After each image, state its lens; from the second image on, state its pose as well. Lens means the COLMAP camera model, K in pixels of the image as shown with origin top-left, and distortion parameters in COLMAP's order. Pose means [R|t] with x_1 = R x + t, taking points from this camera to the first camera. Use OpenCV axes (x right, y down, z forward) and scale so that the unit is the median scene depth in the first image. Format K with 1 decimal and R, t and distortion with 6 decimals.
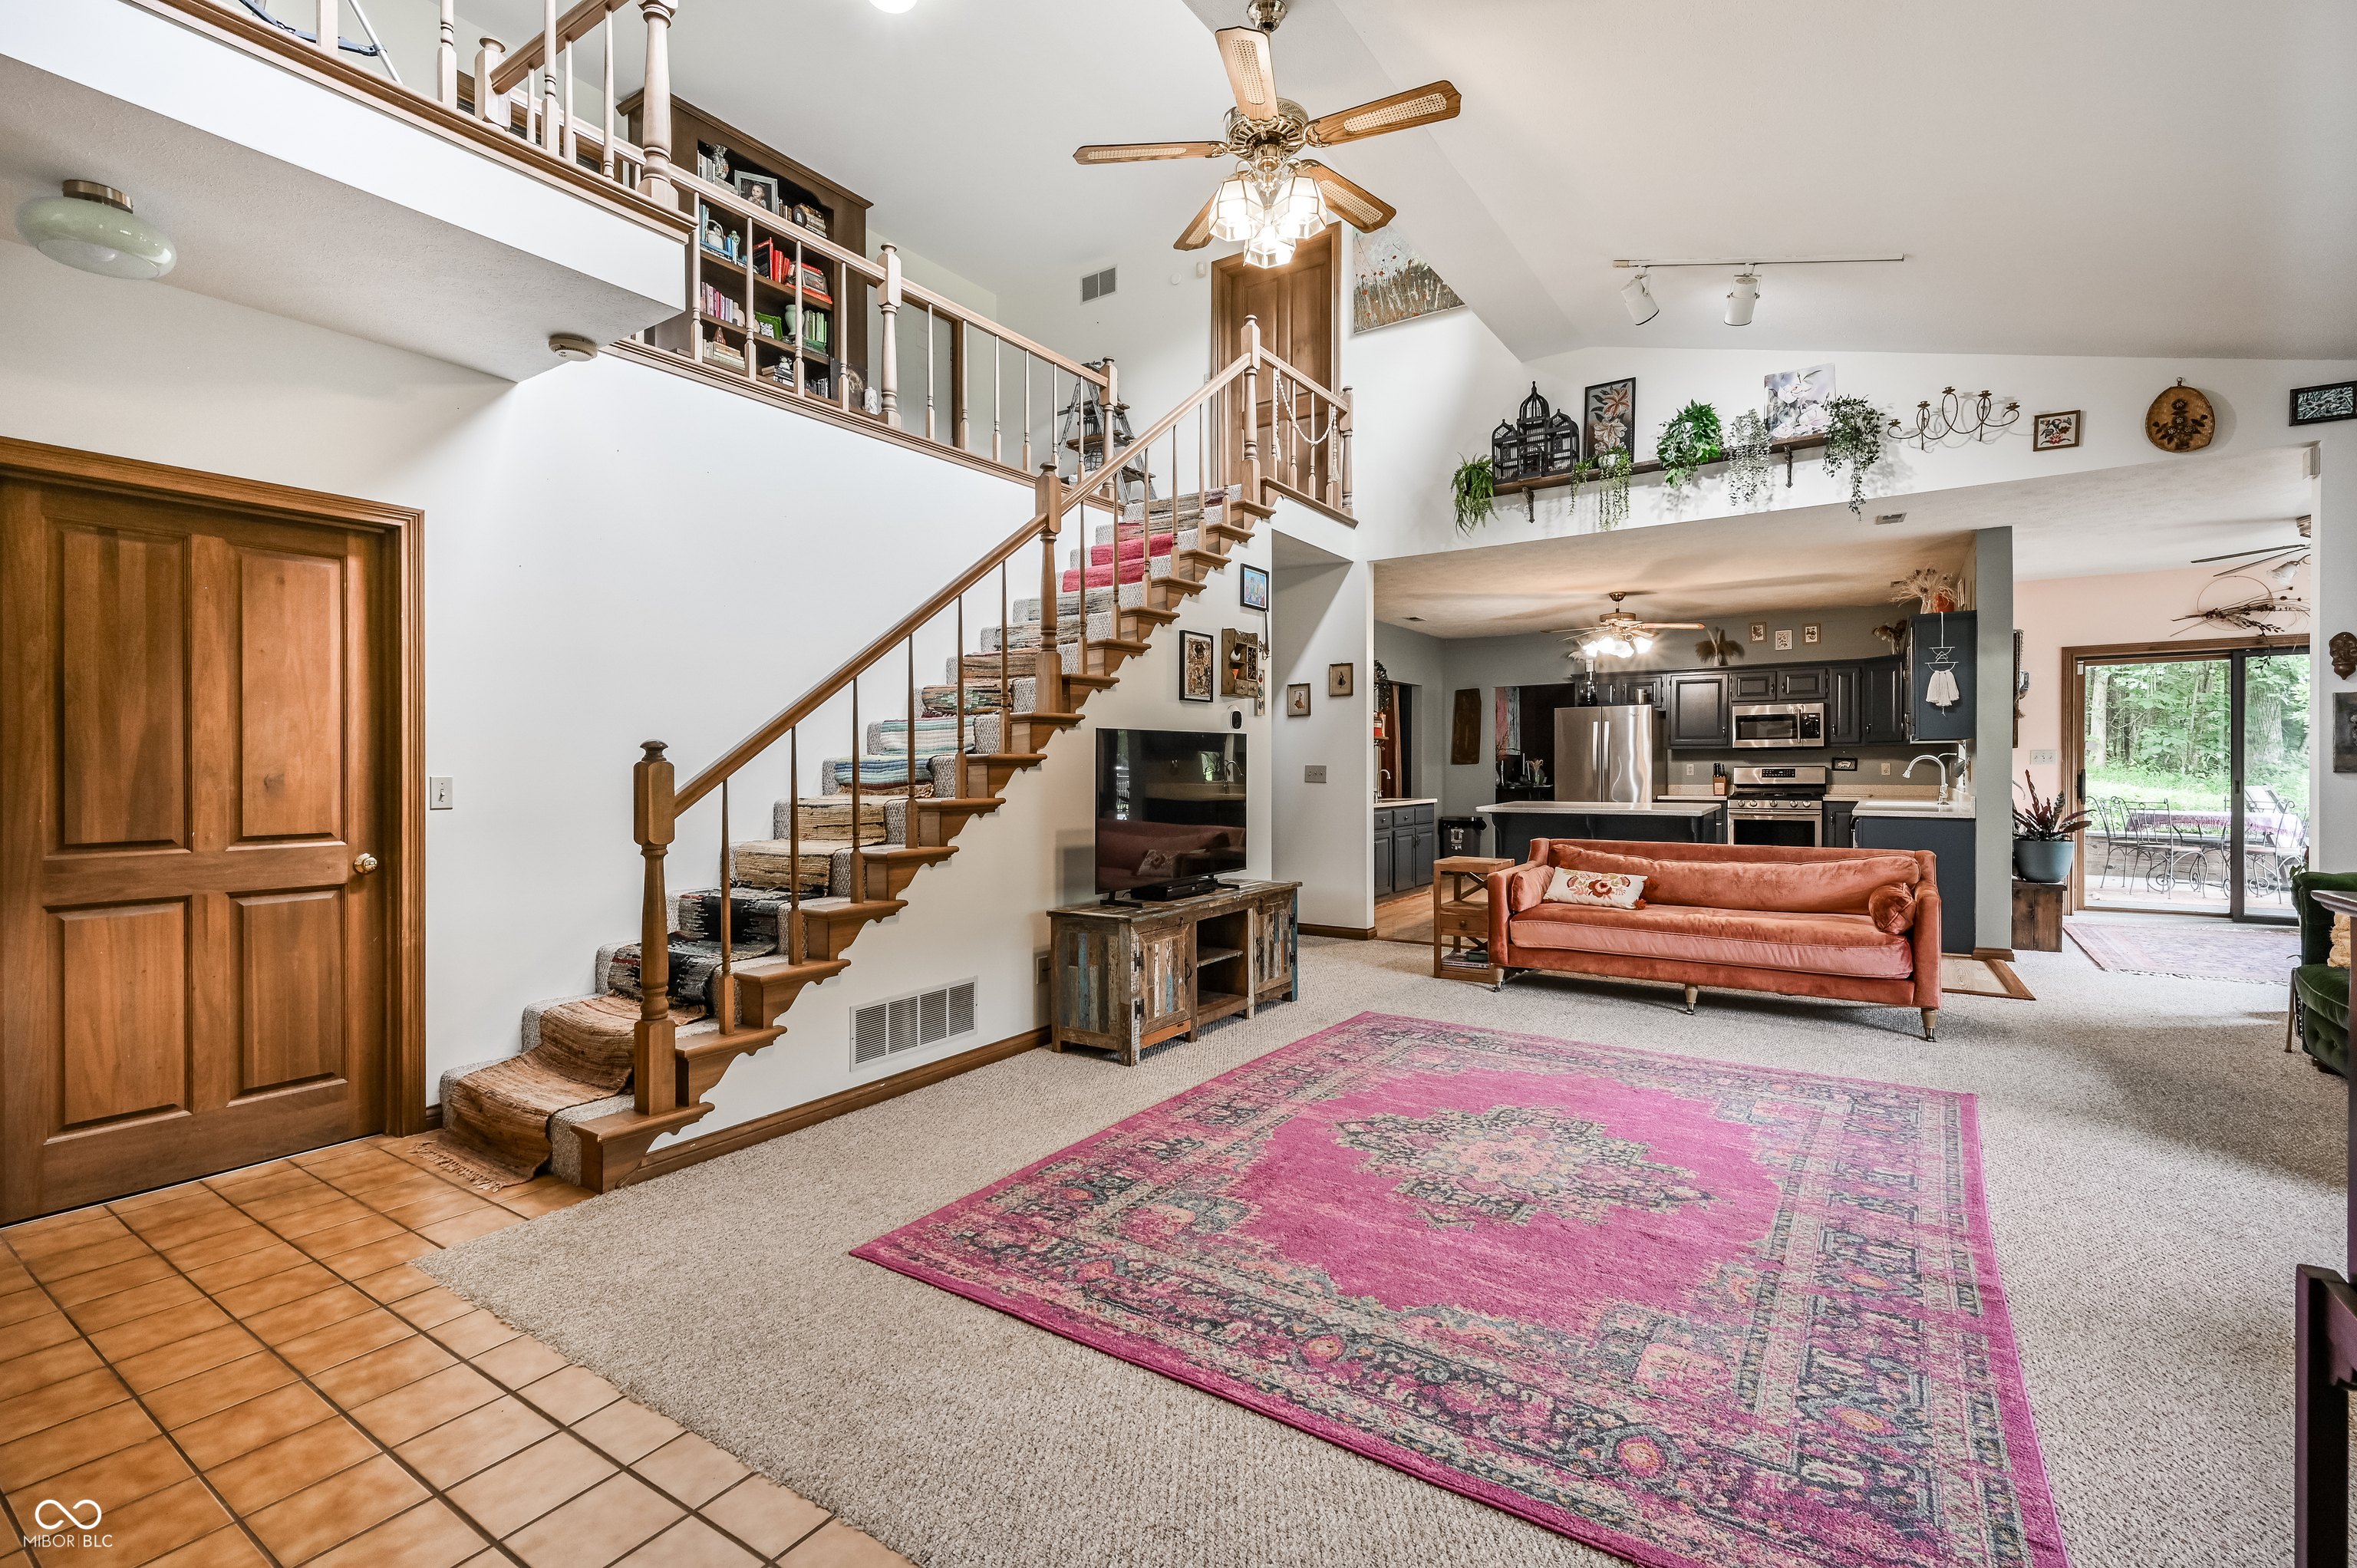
lens RADIAL K [[1080.0, 0, 1140.3], [0, 1080.0, 750.9], [0, 0, 1]] dist [0.000474, 0.000312]
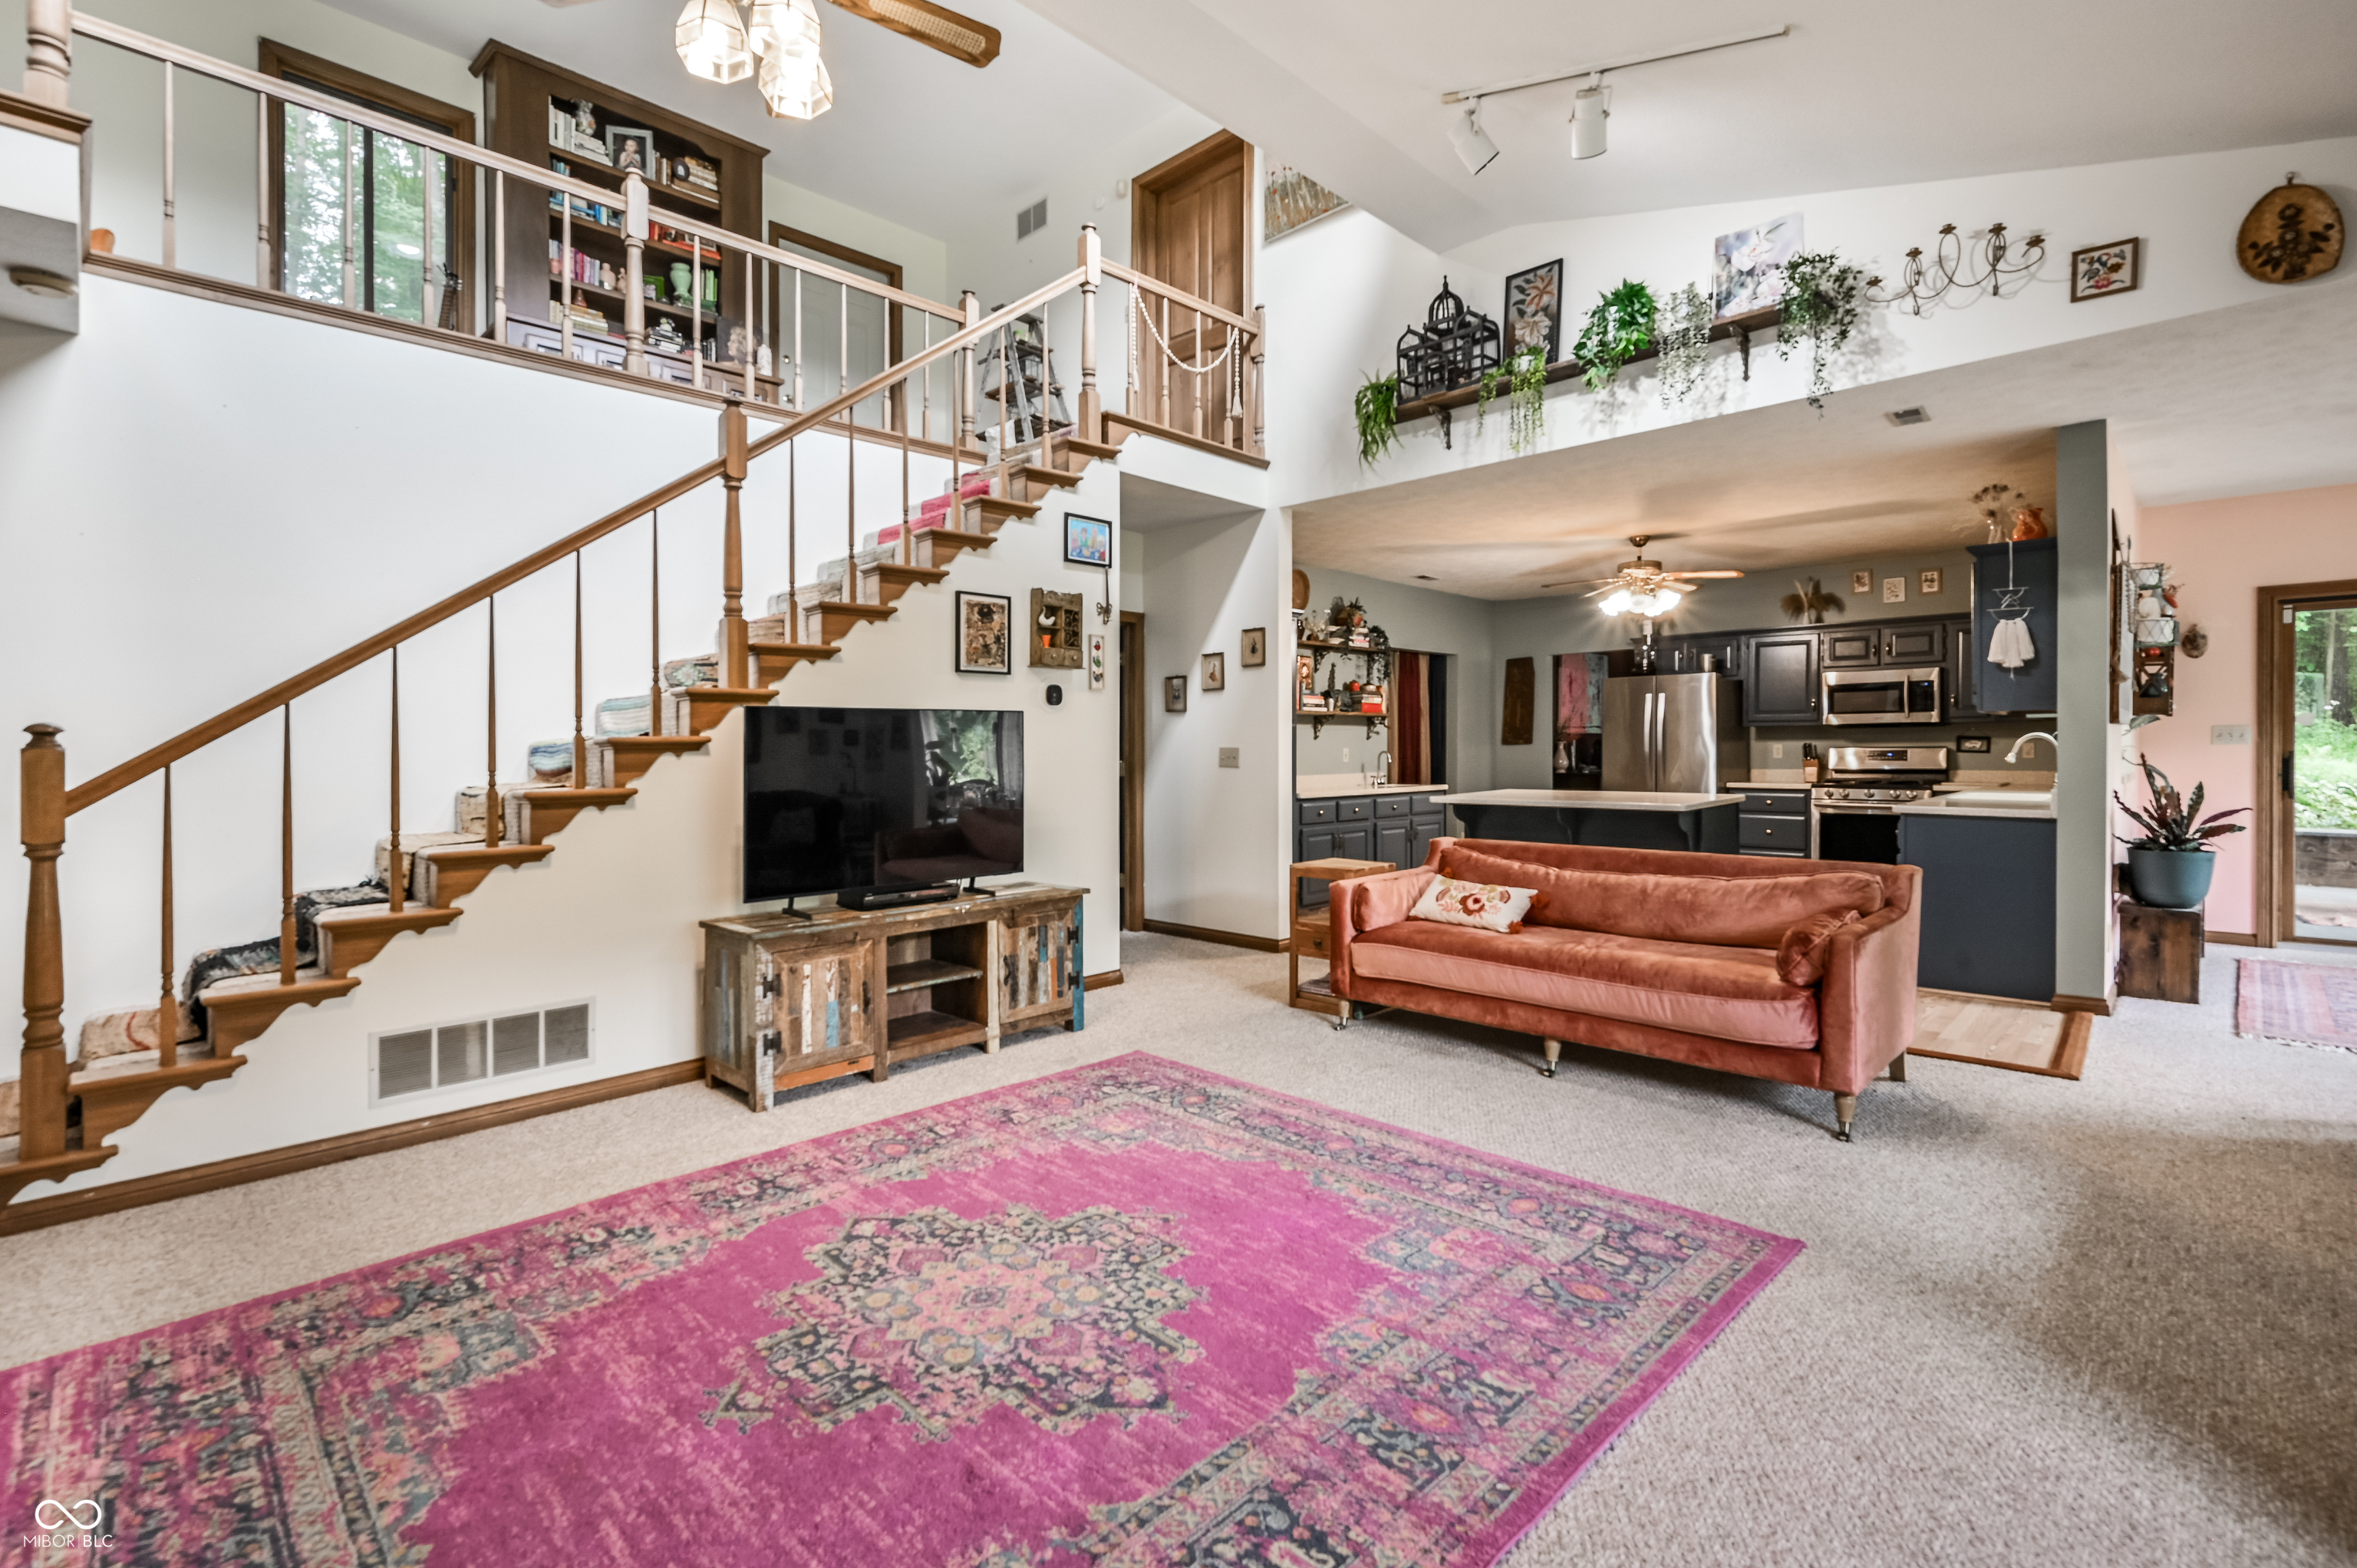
lens RADIAL K [[1080.0, 0, 1156.0], [0, 1080.0, 730.9], [0, 0, 1]] dist [0.000474, 0.000312]
pose [[0.983350, -0.003862, -0.181682, 0.390184], [0.004004, 0.999992, 0.000412, -0.000420], [0.181679, -0.001132, 0.983357, 0.210034]]
